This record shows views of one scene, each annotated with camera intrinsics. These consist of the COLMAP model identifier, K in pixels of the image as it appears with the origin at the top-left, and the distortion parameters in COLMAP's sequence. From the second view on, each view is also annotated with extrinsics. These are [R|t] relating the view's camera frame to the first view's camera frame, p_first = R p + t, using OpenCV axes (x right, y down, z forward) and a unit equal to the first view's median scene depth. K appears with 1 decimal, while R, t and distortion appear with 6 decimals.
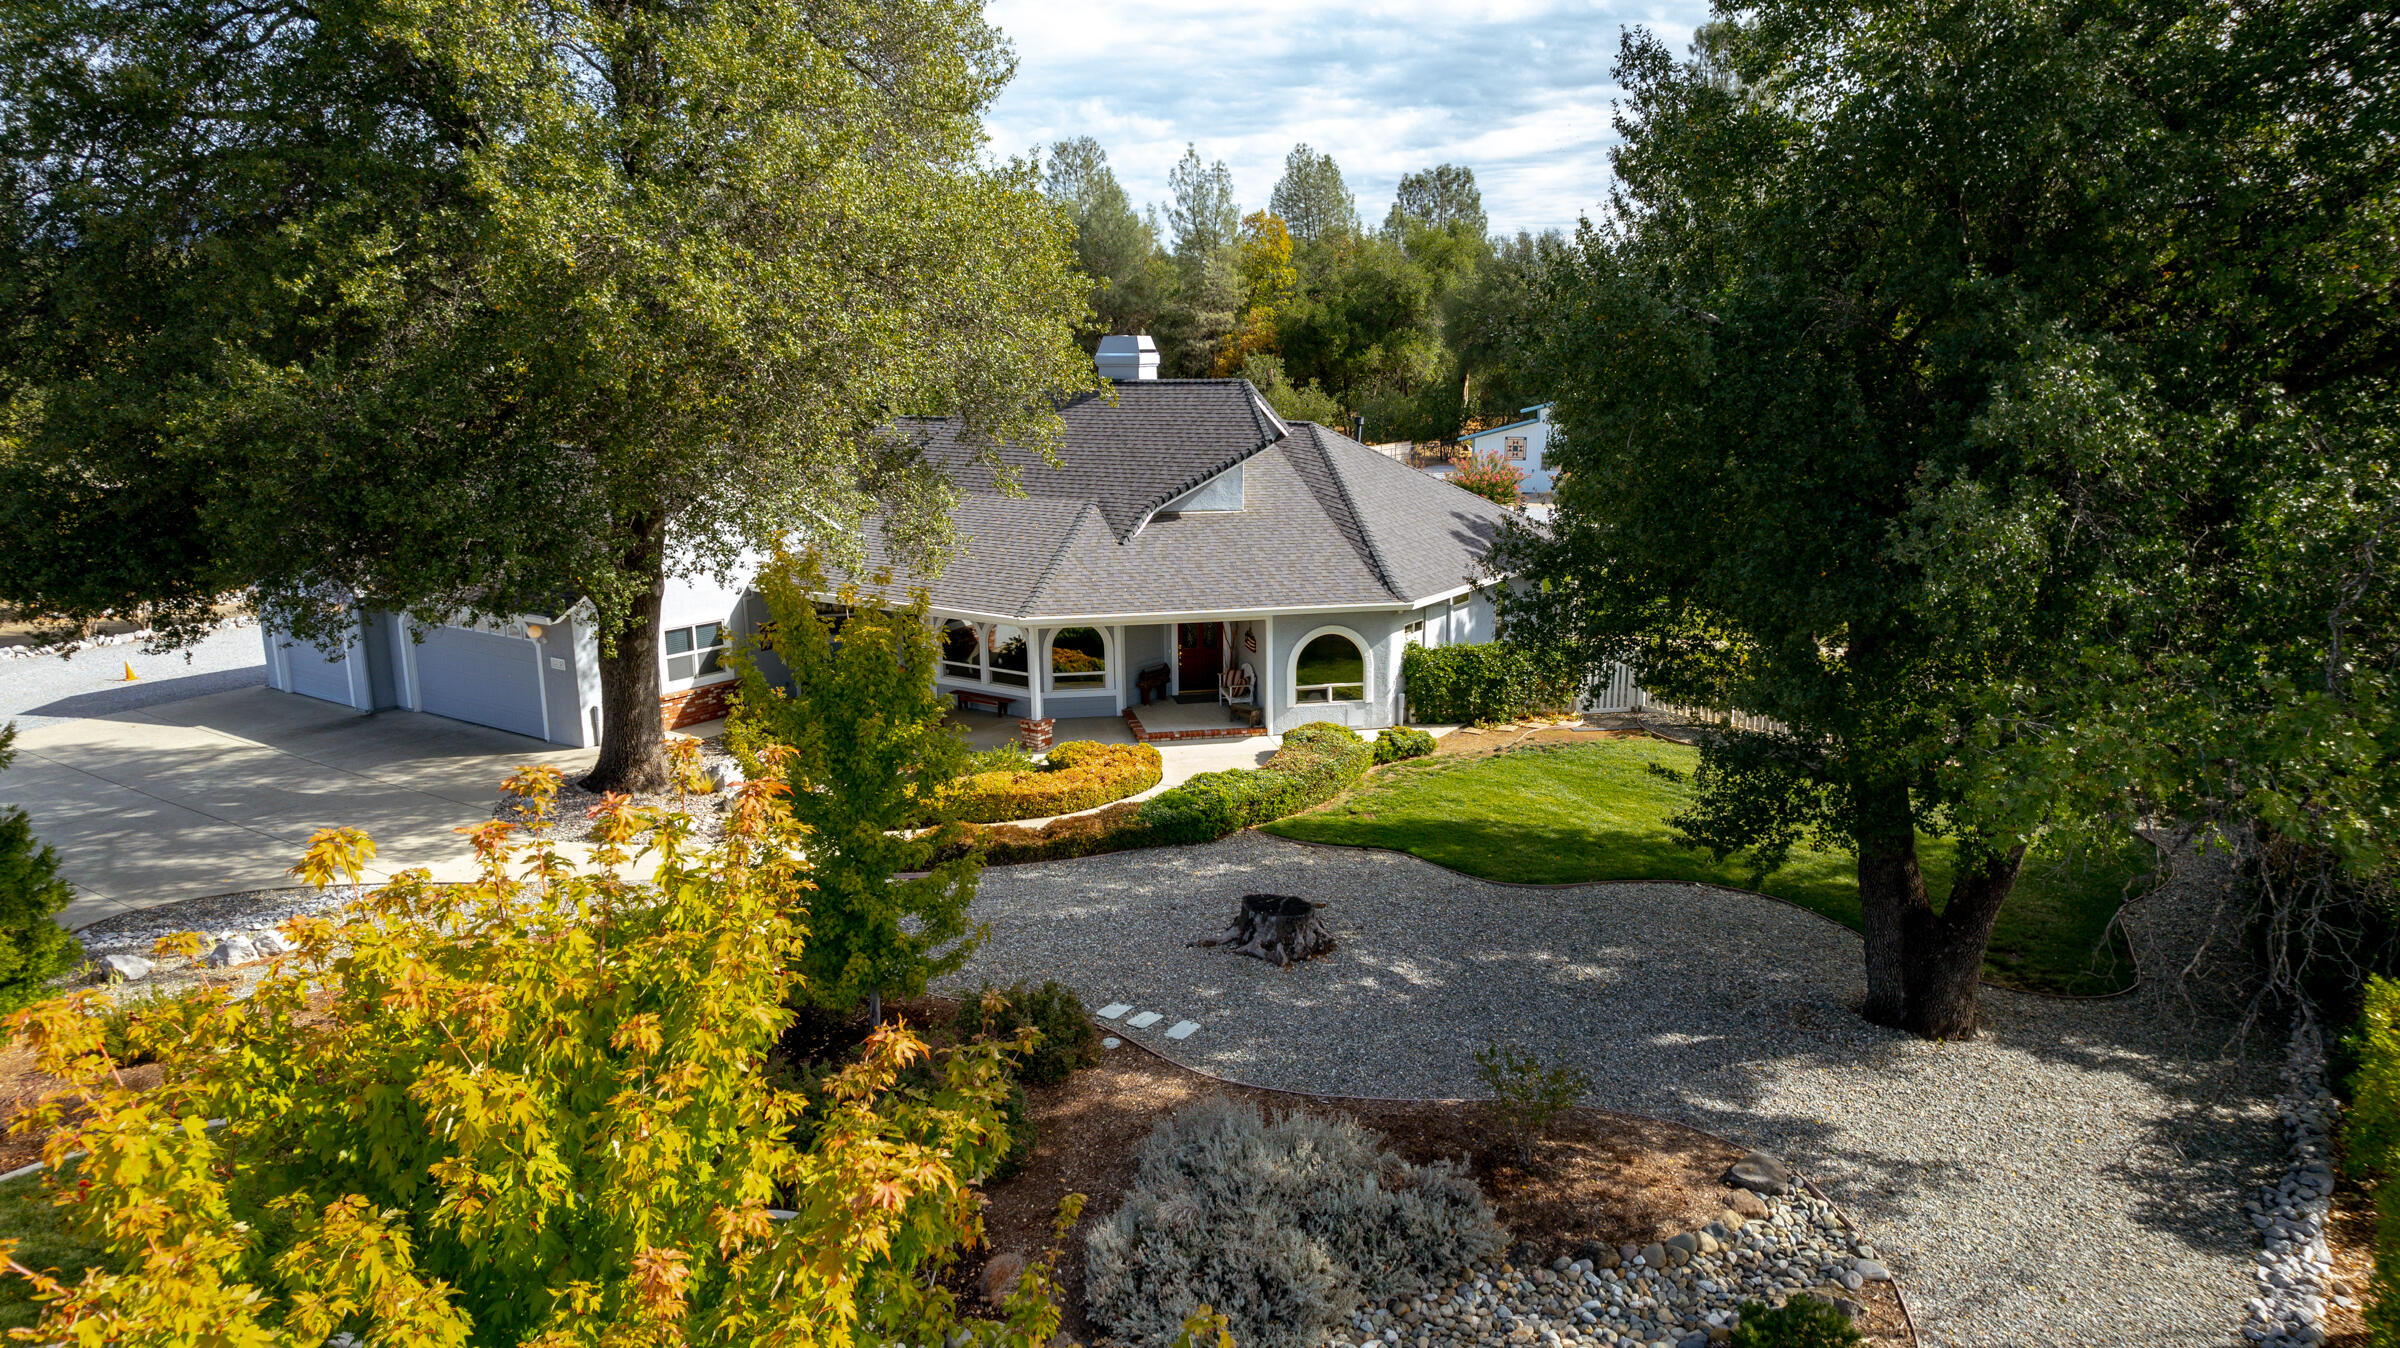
lens RADIAL K [[1490.8, 0, 1189.7], [0, 1490.8, 680.6], [0, 0, 1]] dist [0.094952, -0.079140]
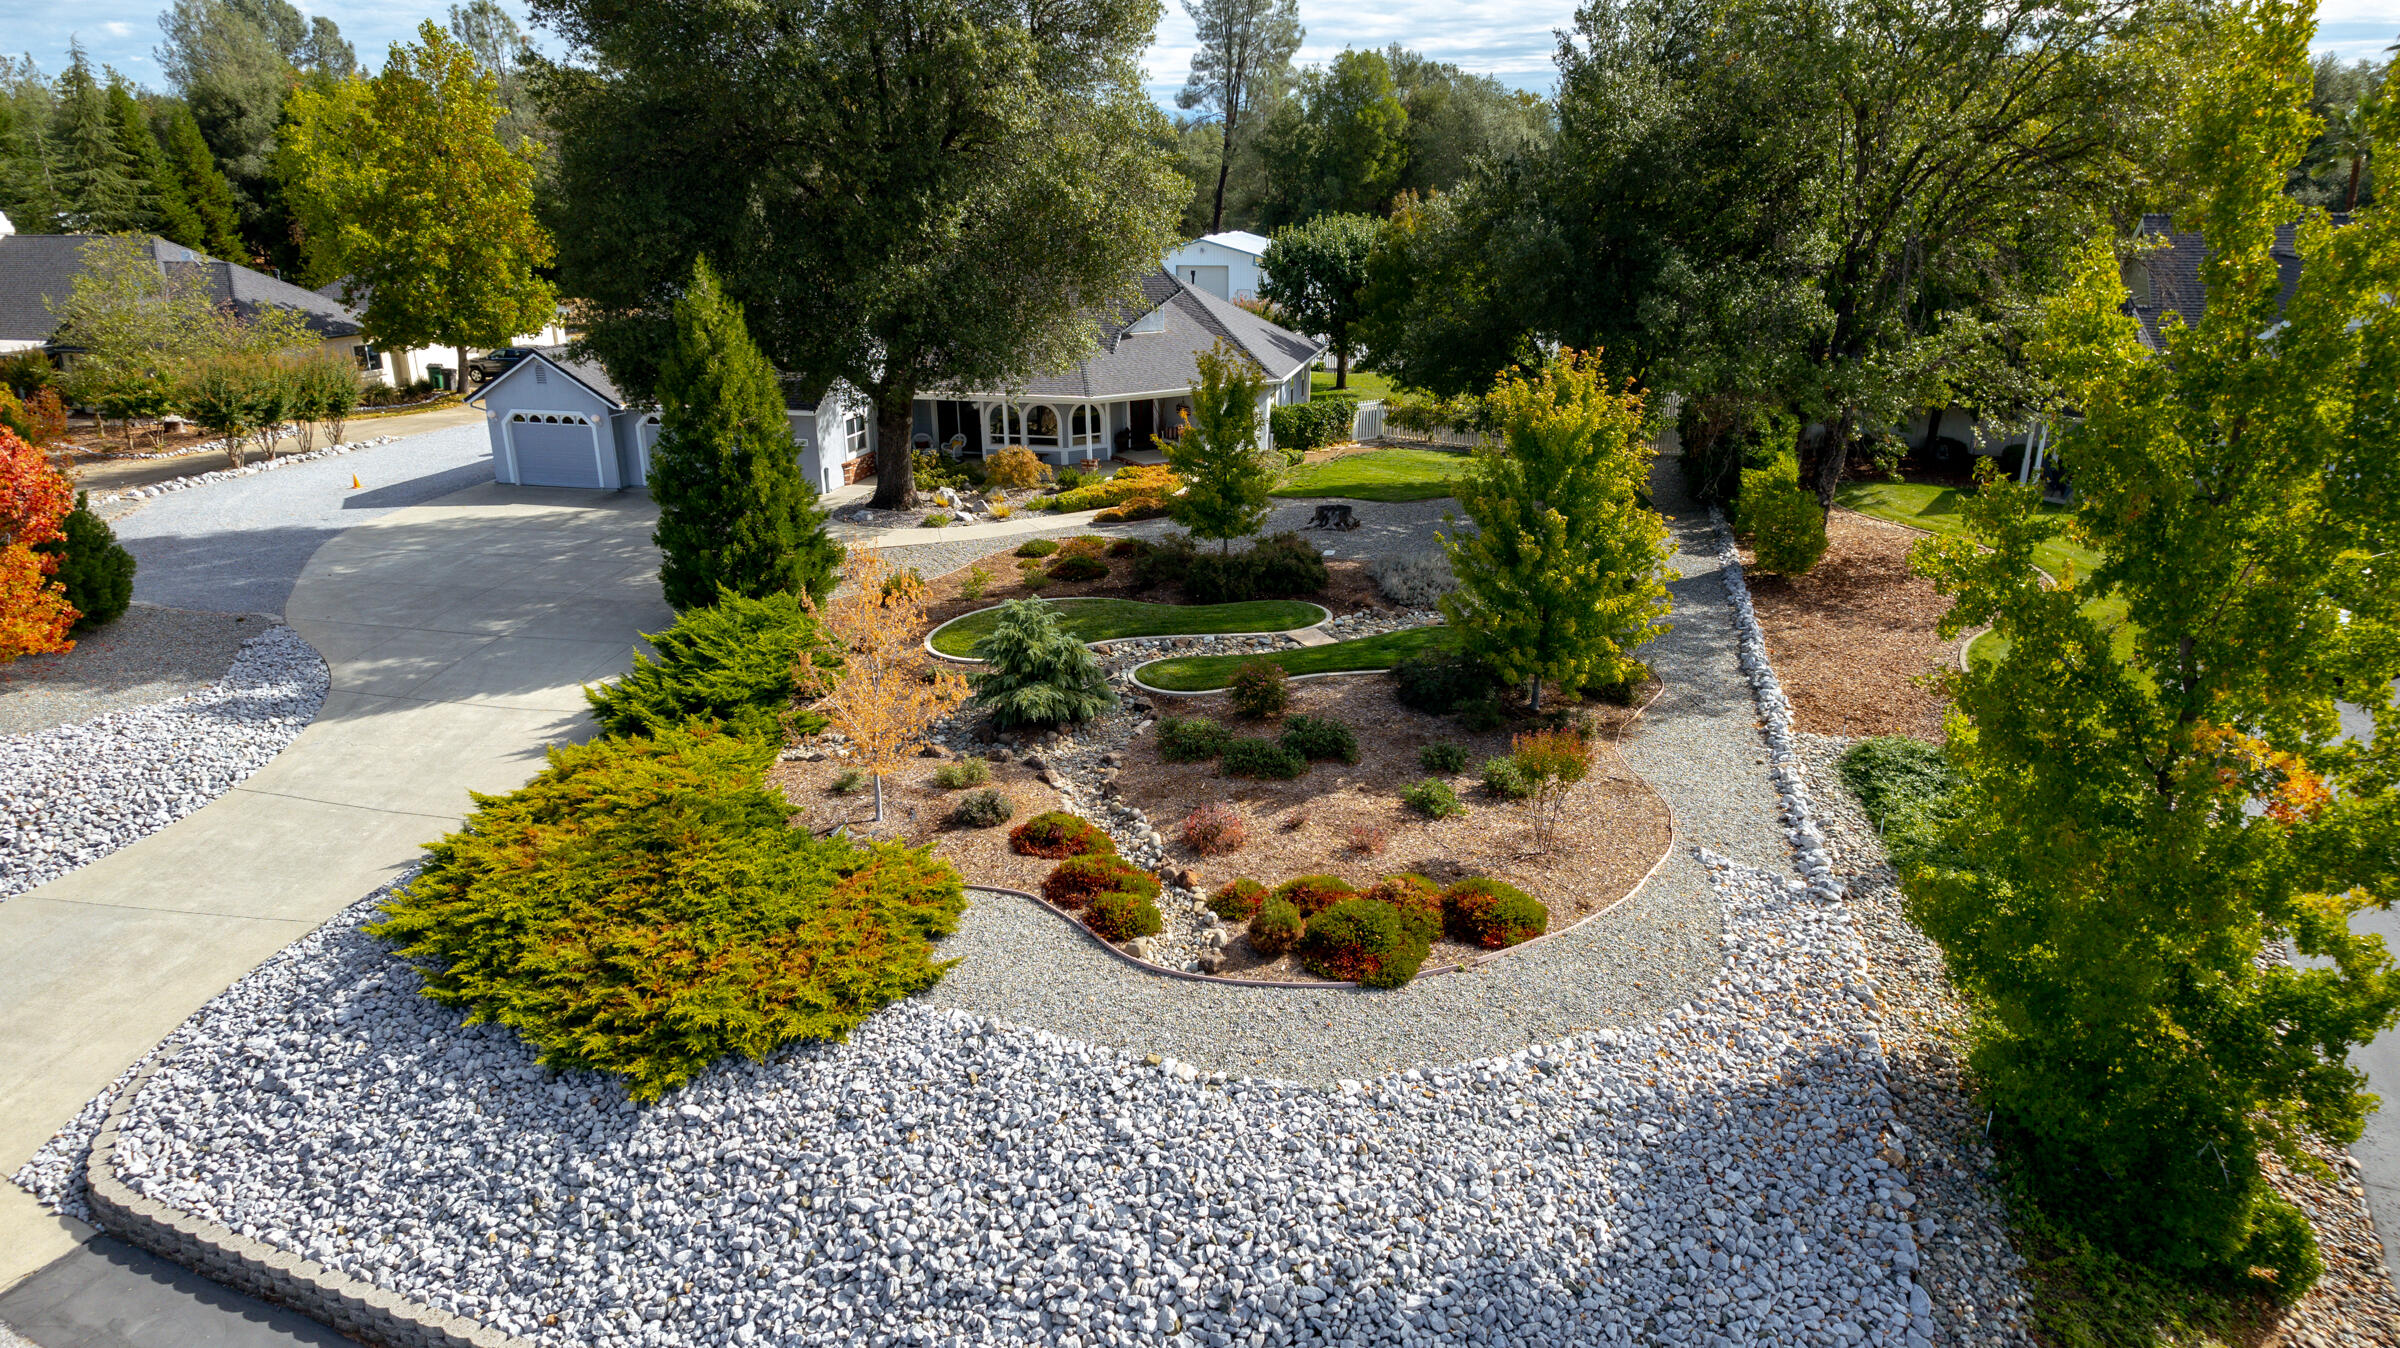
lens RADIAL K [[1490.8, 0, 1189.7], [0, 1490.8, 680.6], [0, 0, 1]] dist [0.094952, -0.079140]
pose [[0.925101, -0.117771, 0.360997, -0.622243], [0.080619, 0.989930, 0.116355, 0.084266], [-0.371065, -0.078537, 0.925280, -0.628675]]
